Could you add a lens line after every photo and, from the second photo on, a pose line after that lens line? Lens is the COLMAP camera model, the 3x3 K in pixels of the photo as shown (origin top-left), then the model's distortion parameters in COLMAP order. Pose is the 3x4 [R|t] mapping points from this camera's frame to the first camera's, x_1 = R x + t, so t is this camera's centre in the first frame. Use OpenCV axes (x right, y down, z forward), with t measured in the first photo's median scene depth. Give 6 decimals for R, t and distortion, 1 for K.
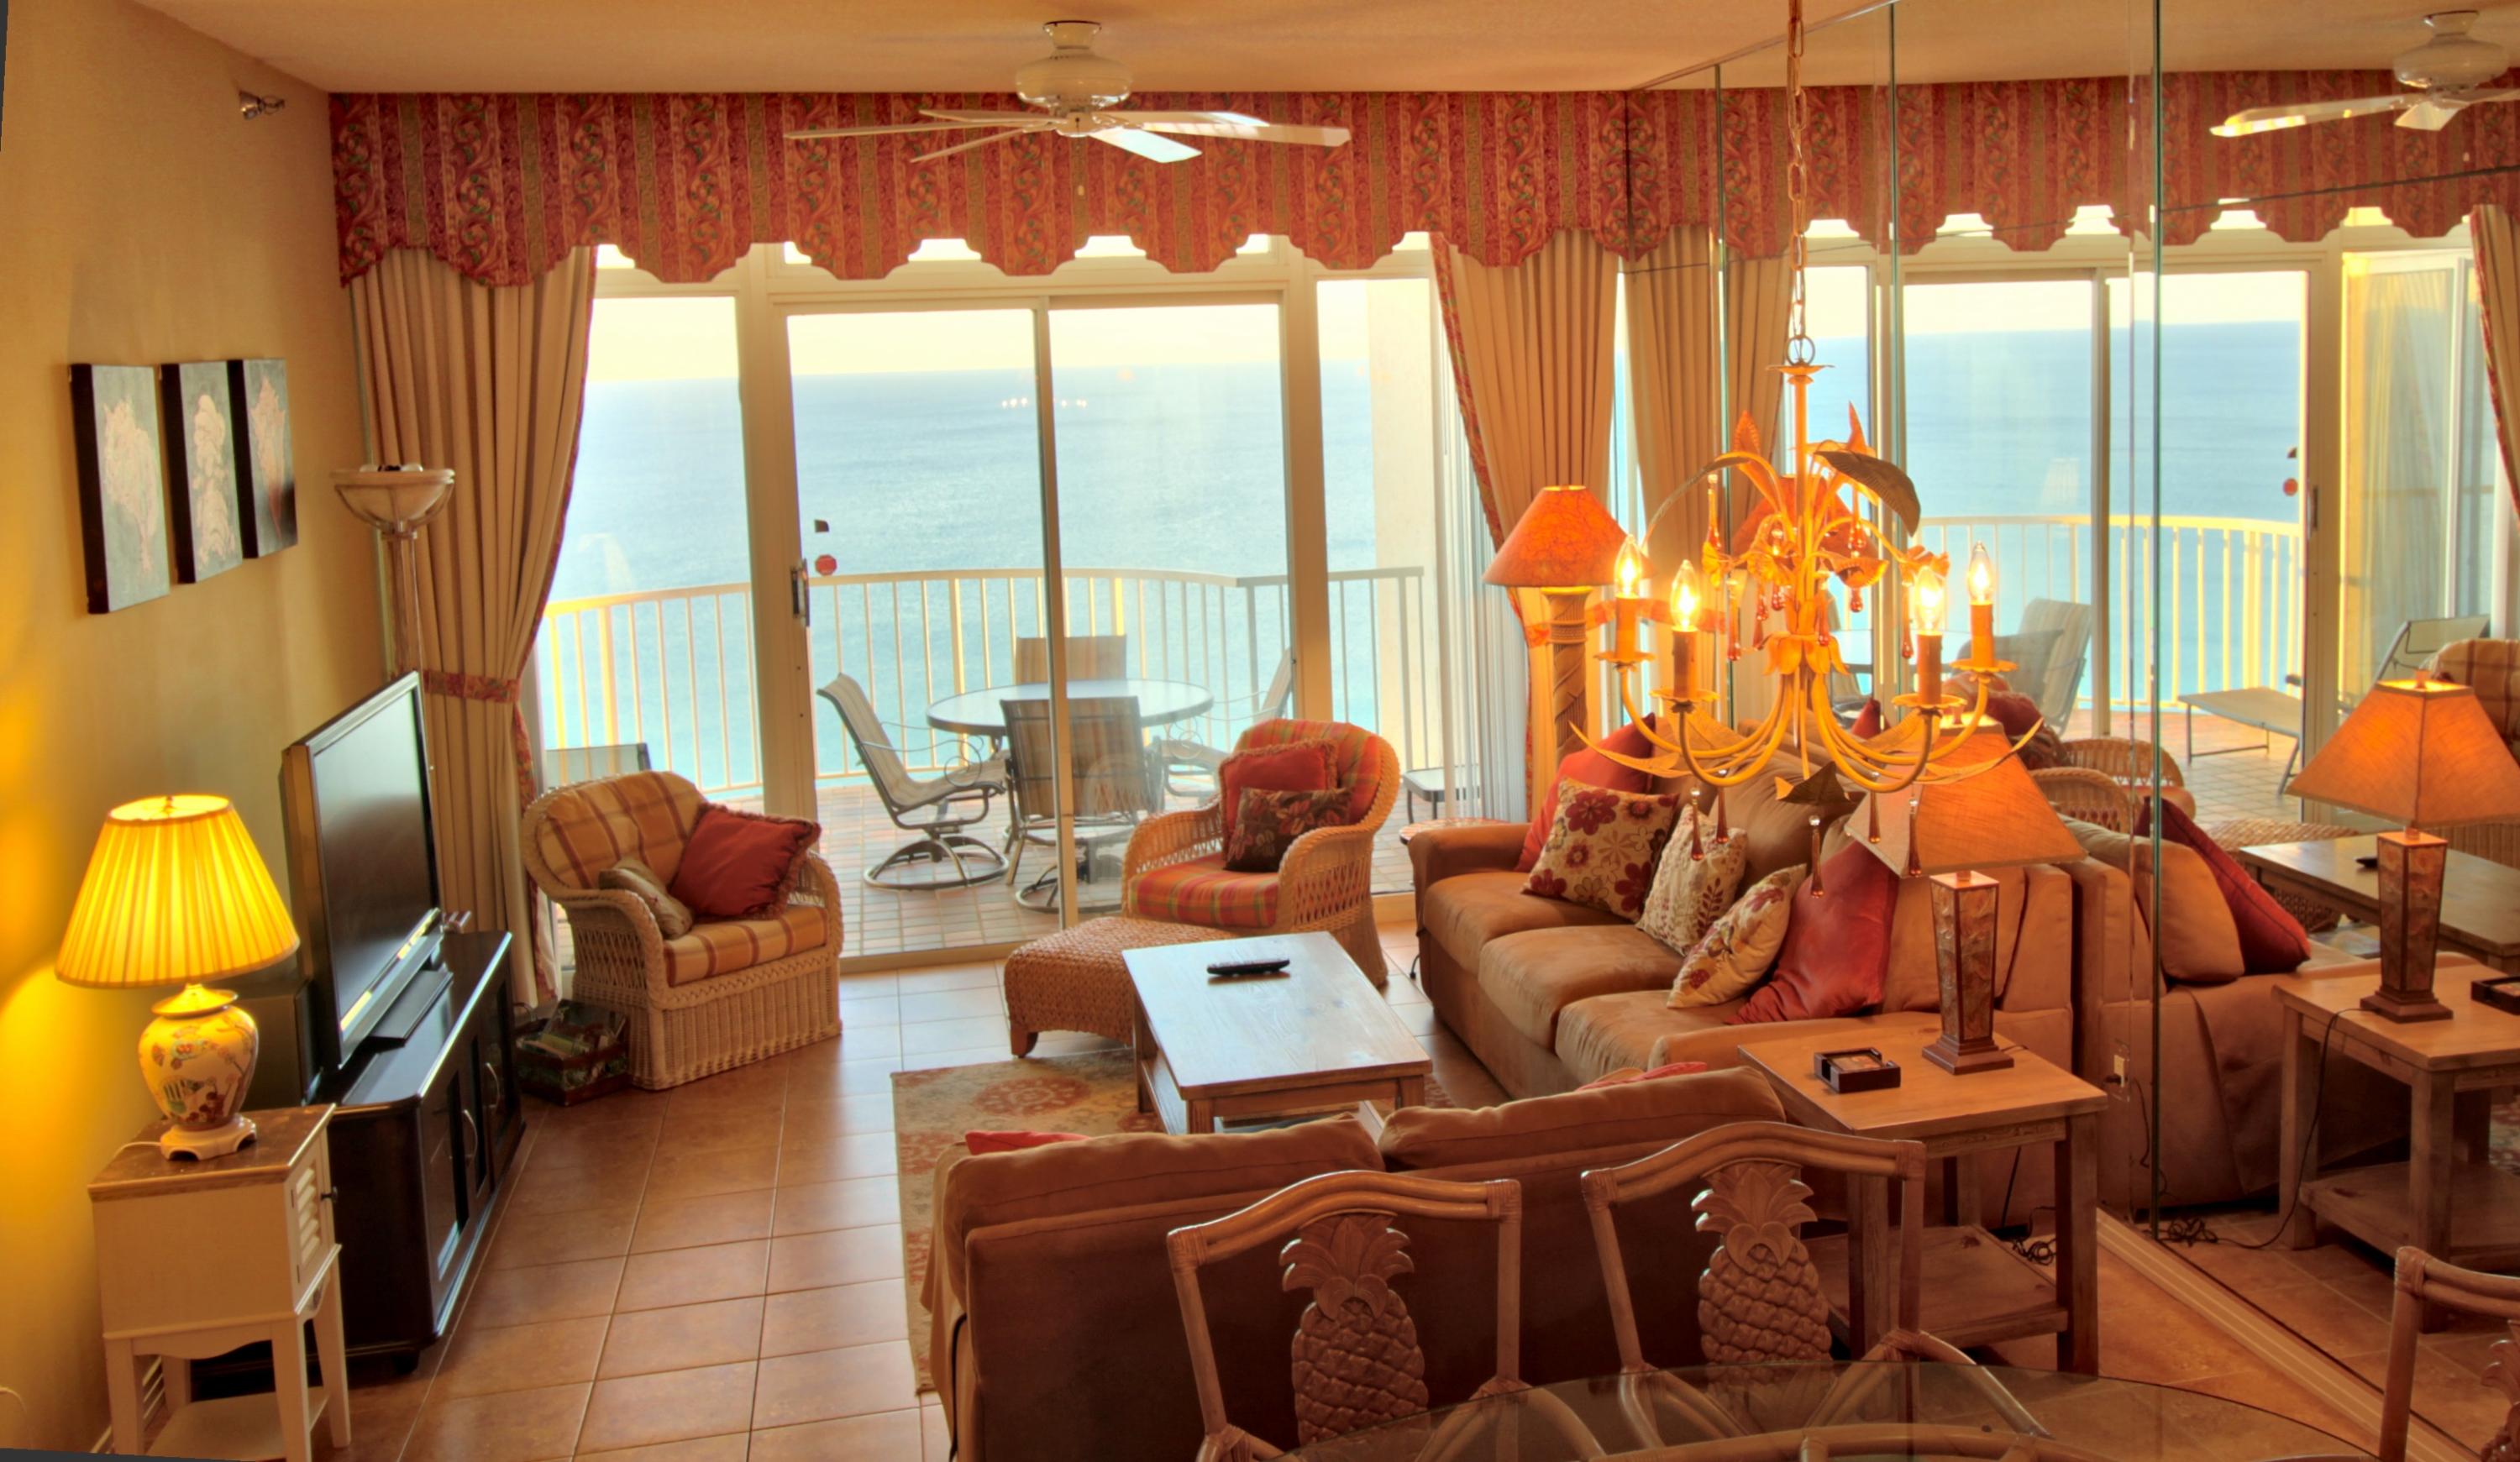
lens RADIAL K [[2208.1, 0, 1400.6], [0, 2208.1, 573.2], [0, 0, 1]] dist [0.009586, -0.001002]
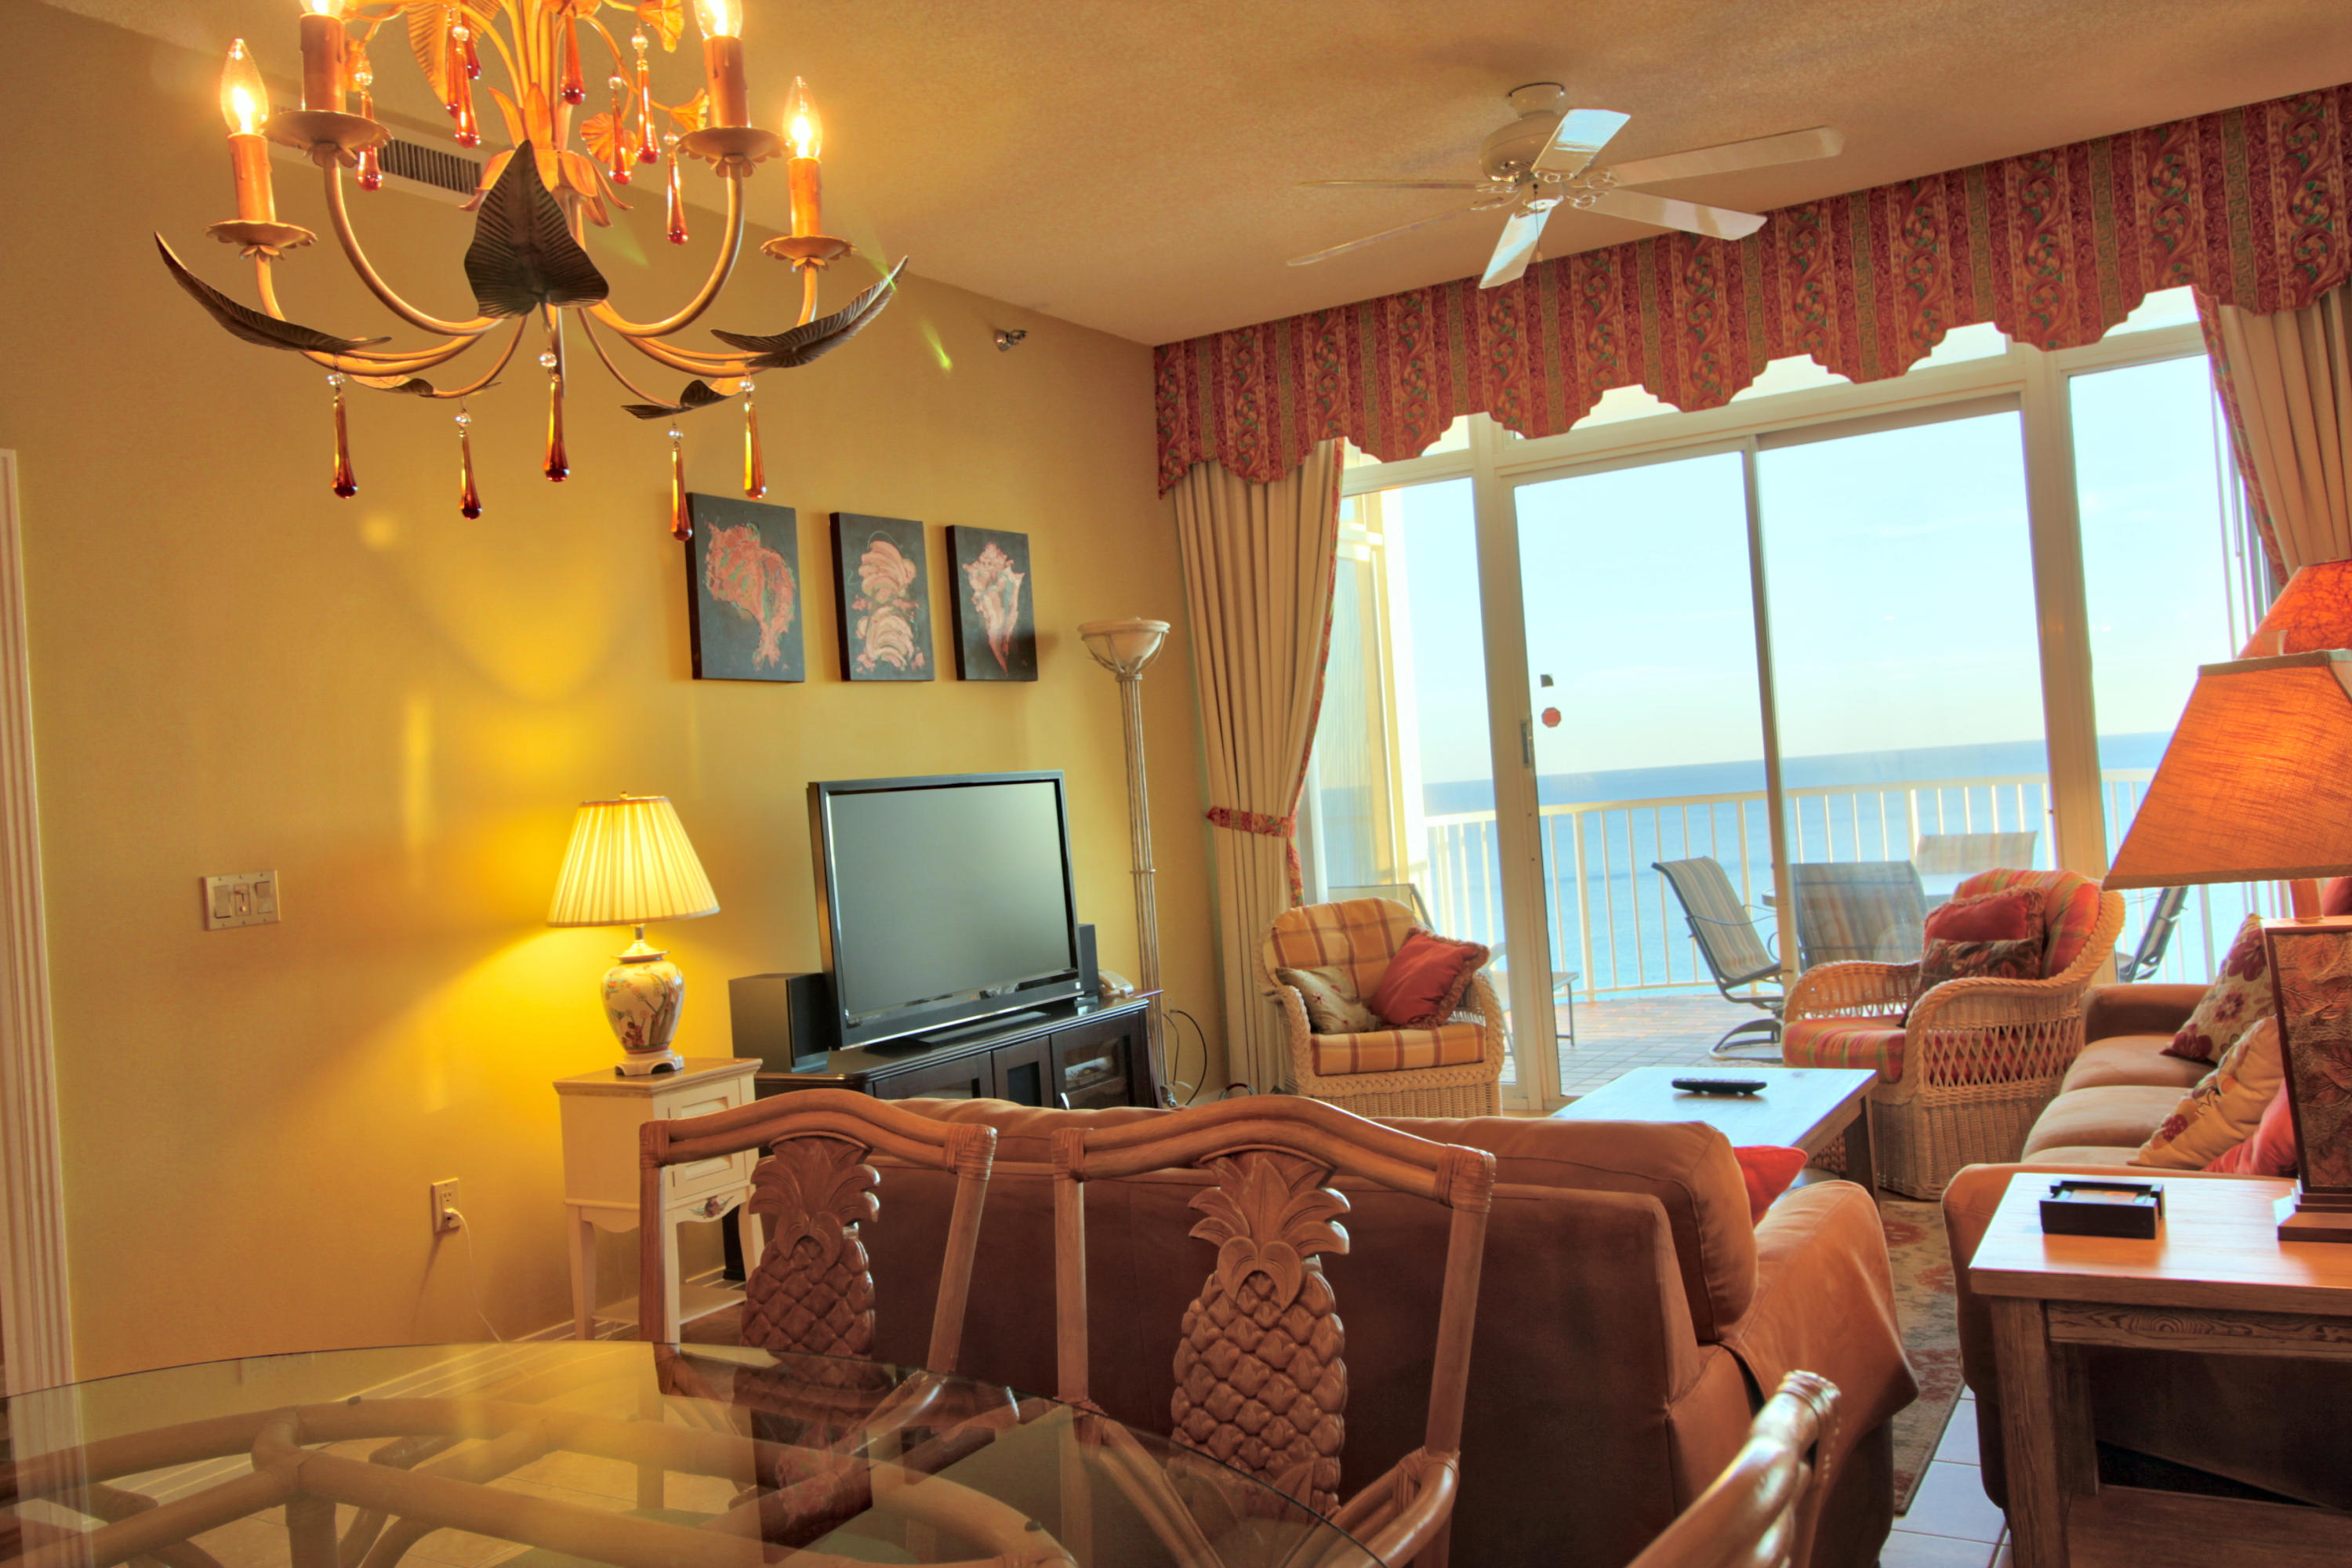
lens RADIAL K [[1846.7, 0, 1186.9], [0, 1846.7, 776.9], [0, 0, 1]] dist [0.016954, -0.014259]
pose [[0.710230, -0.027646, -0.703427, 0.257730], [-0.020821, 0.997967, -0.060244, 0.088642], [0.703662, 0.057433, 0.708210, 0.272313]]
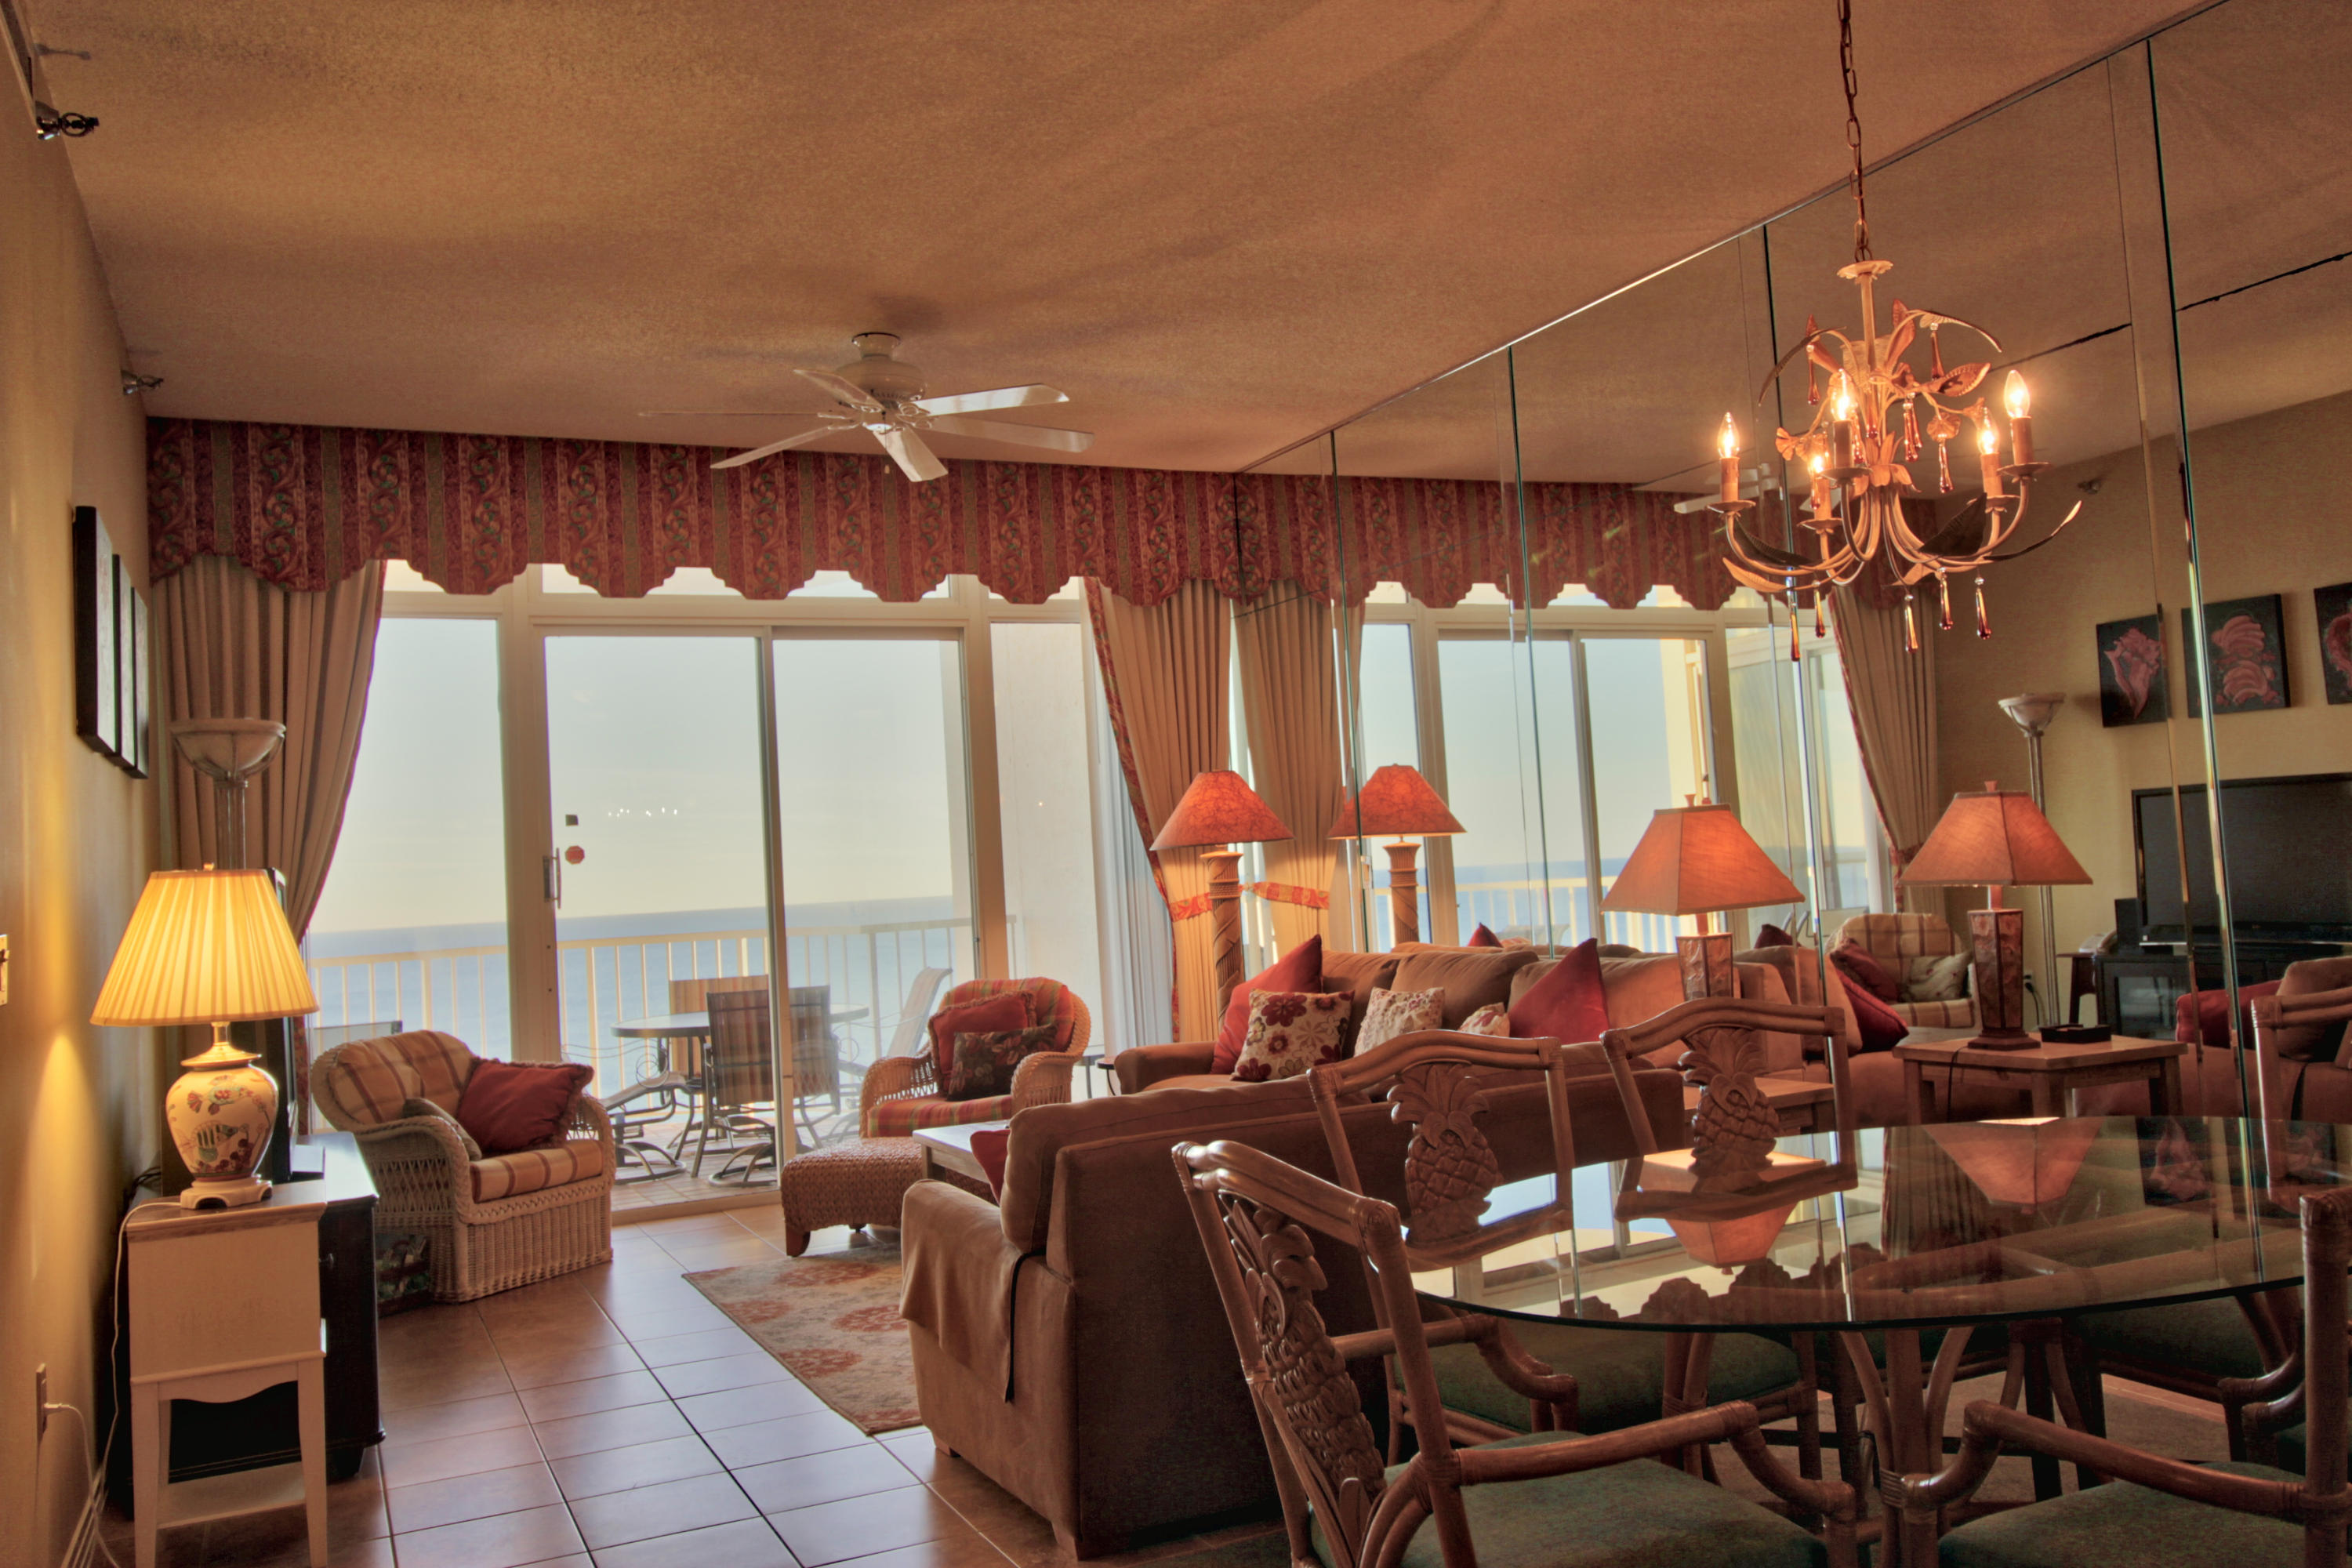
lens RADIAL K [[1846.7, 0, 1186.9], [0, 1846.7, 776.9], [0, 0, 1]] dist [0.016954, -0.014259]
pose [[0.977592, -0.013652, 0.210068, -0.164926], [0.047842, 0.986191, -0.158550, 0.132143], [-0.205002, 0.165047, 0.964745, 0.018628]]
